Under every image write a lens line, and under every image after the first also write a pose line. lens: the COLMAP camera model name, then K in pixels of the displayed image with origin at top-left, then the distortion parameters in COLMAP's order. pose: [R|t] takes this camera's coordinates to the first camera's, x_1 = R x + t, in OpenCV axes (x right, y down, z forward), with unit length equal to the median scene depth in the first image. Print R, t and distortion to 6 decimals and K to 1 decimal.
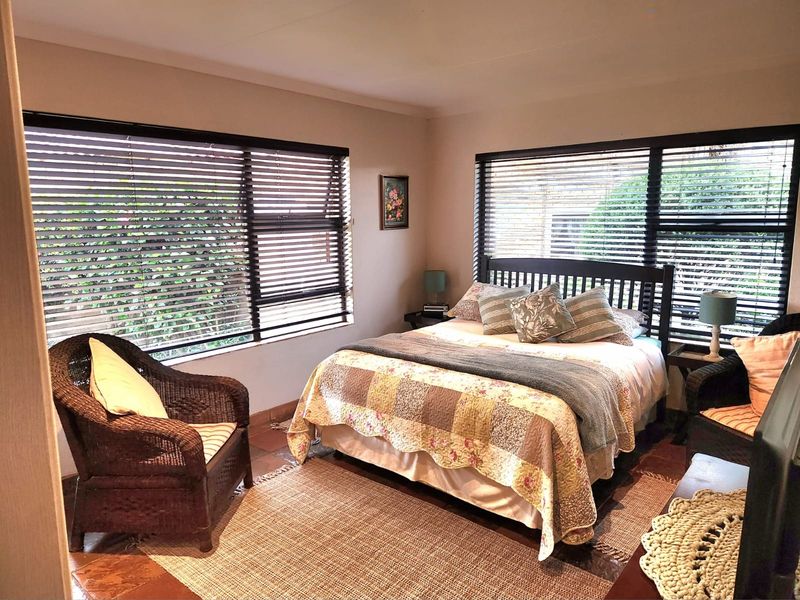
lens RADIAL K [[545.8, 0, 402.1], [0, 545.8, 301.7], [0, 0, 1]] dist [0.008457, -0.001614]
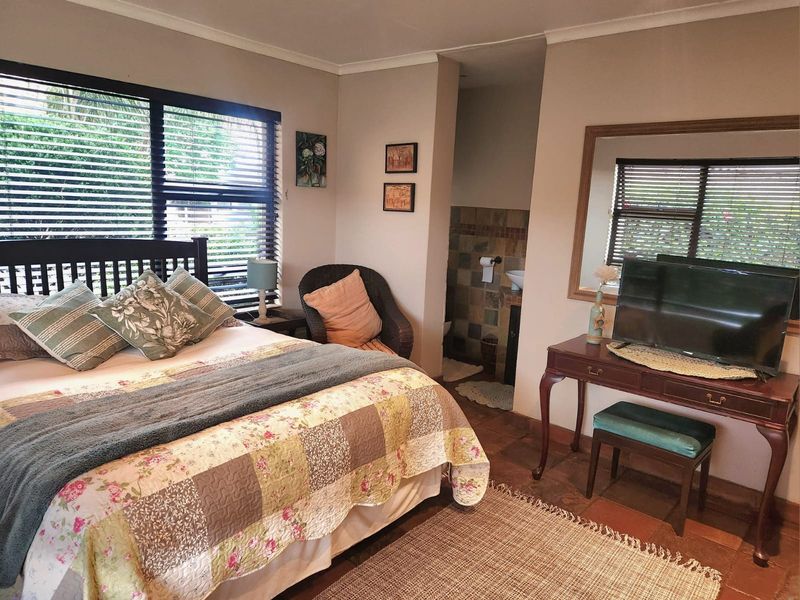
lens RADIAL K [[545.8, 0, 425.1], [0, 545.8, 302.7], [0, 0, 1]] dist [0.008457, -0.001614]
pose [[-0.035809, -0.177294, 0.983506, -0.475366], [0.118273, 0.976469, 0.180332, -0.082985], [-0.992335, 0.122780, -0.013997, 0.670099]]
